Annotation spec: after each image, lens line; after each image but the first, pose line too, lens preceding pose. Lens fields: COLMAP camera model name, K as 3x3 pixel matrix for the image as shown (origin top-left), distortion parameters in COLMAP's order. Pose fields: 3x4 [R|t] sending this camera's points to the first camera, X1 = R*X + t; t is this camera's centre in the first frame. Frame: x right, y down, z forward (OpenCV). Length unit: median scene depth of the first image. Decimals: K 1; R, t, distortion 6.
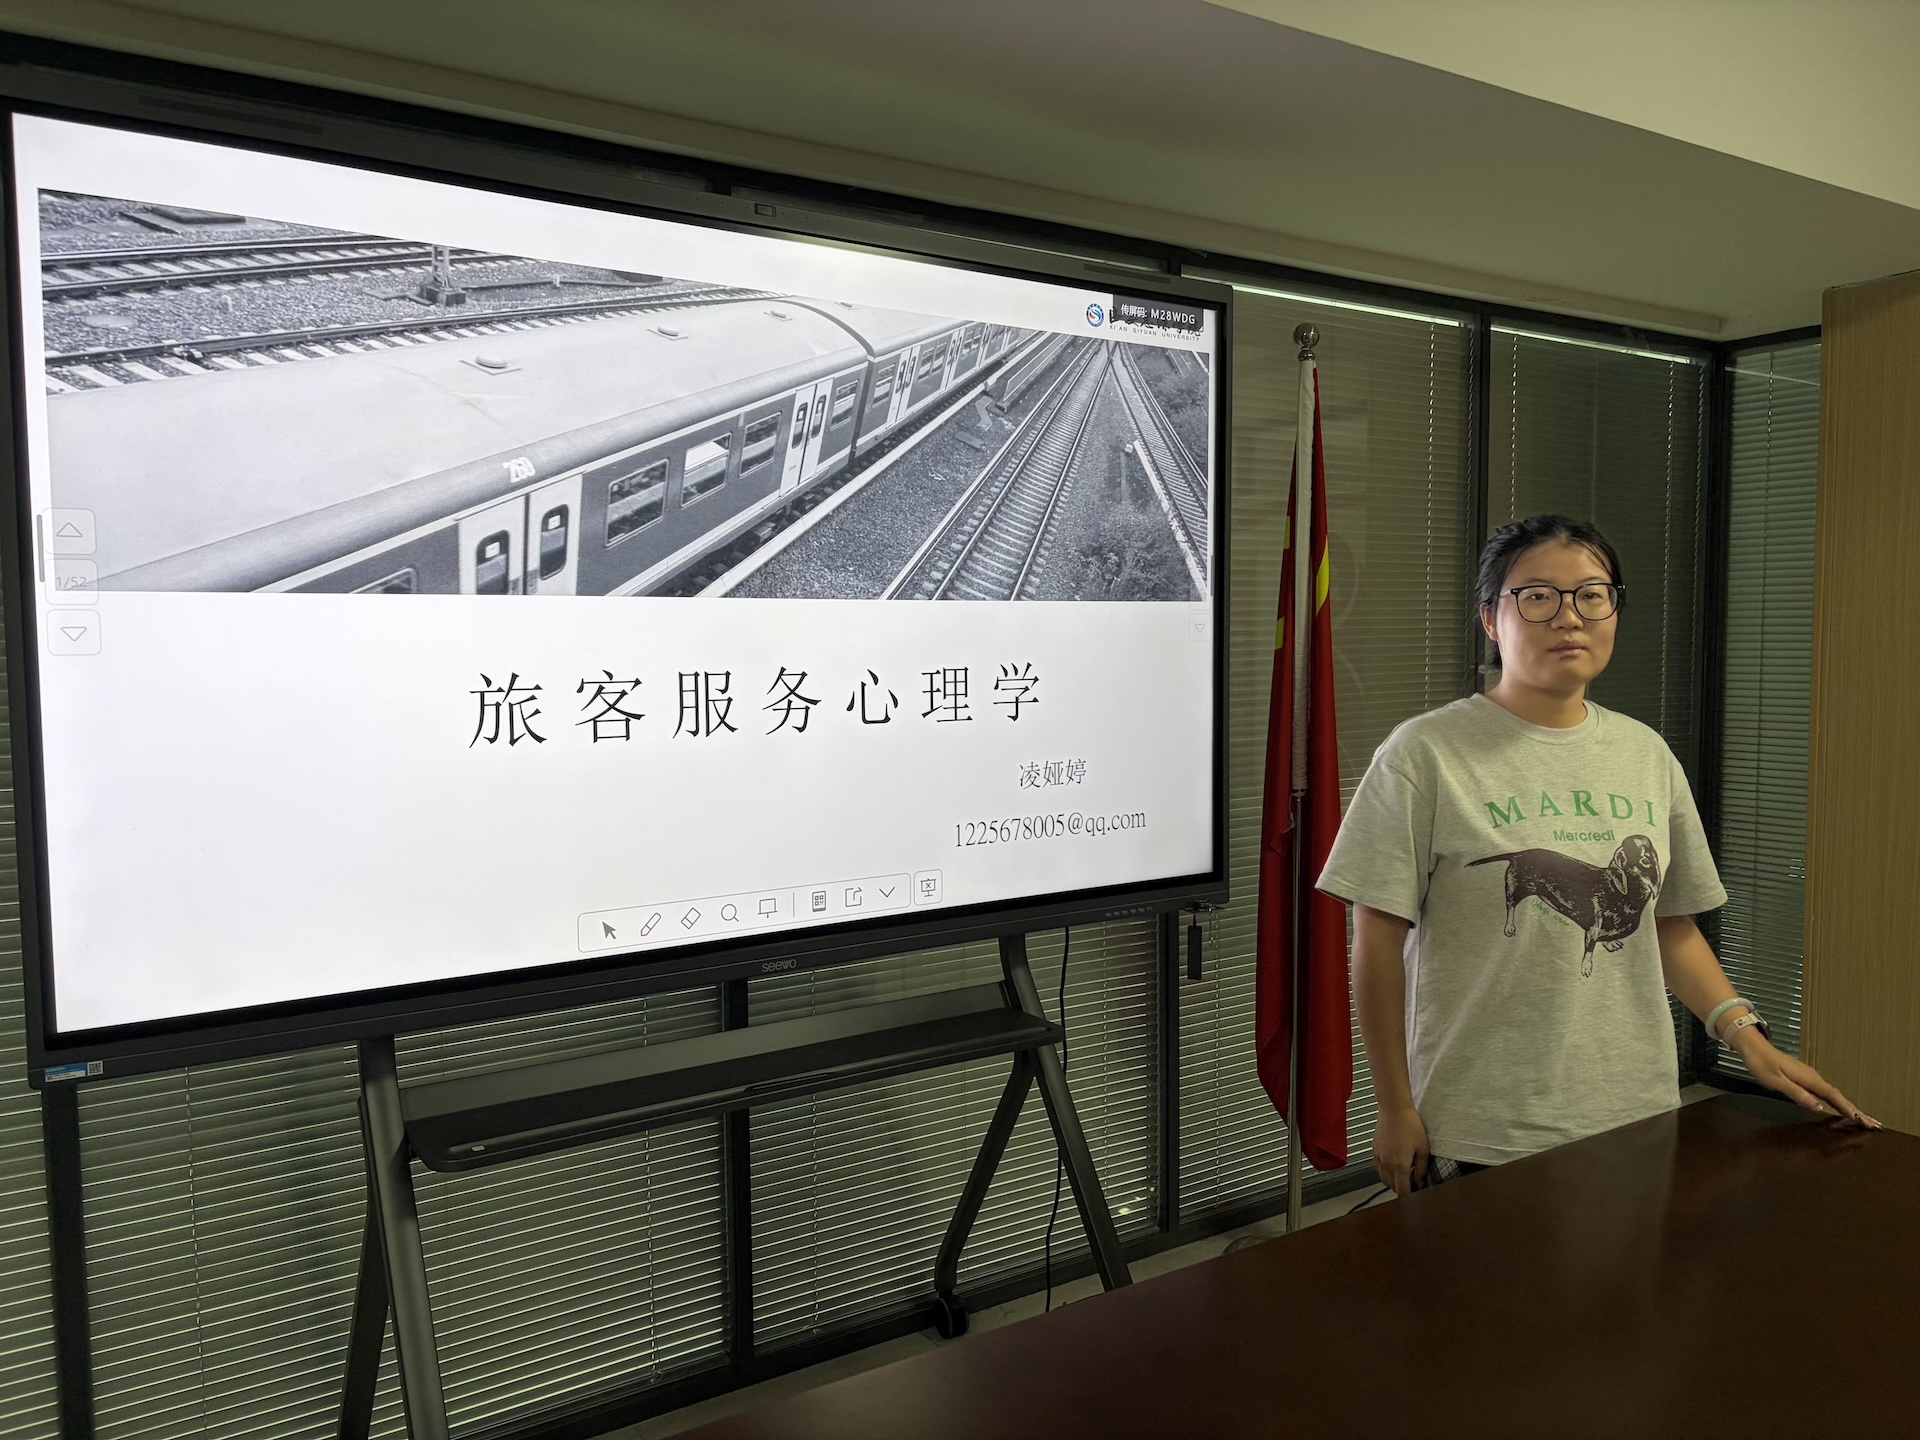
lens RADIAL K [[1473.6, 0, 979.9], [0, 1473.6, 727.2], [0, 0, 1]] dist [0.044144, -0.055377]
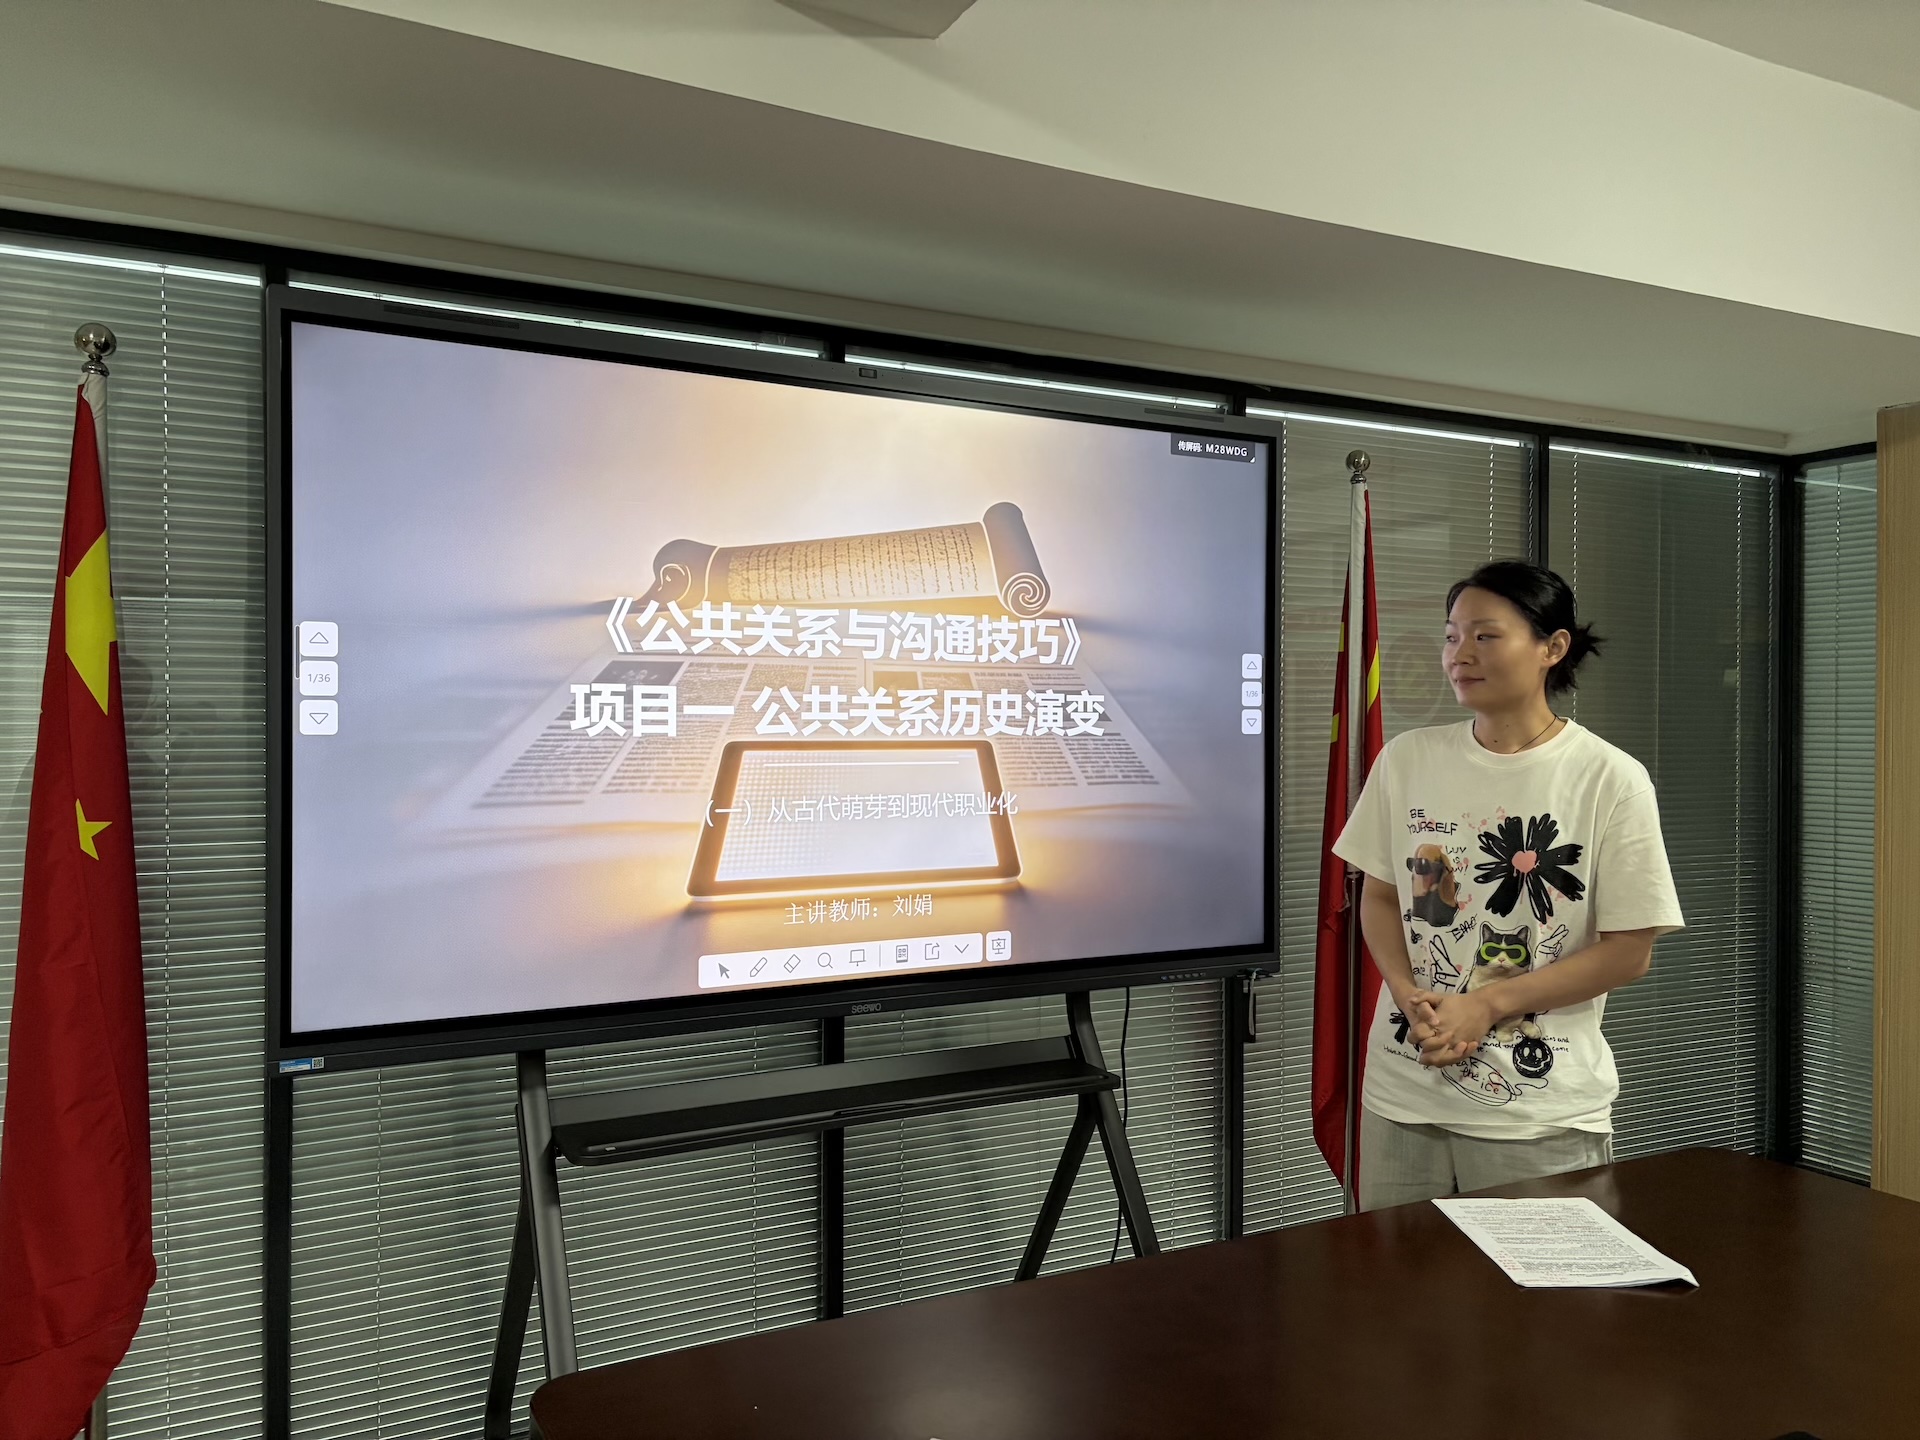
lens RADIAL K [[1473.6, 0, 965.1], [0, 1473.6, 722.2], [0, 0, 1]] dist [0.044144, -0.055377]
pose [[0.994673, 0.011713, -0.102410, 0.048725], [-0.018194, 0.997874, -0.062577, 0.006540], [0.101459, 0.064107, 0.992772, -0.135666]]
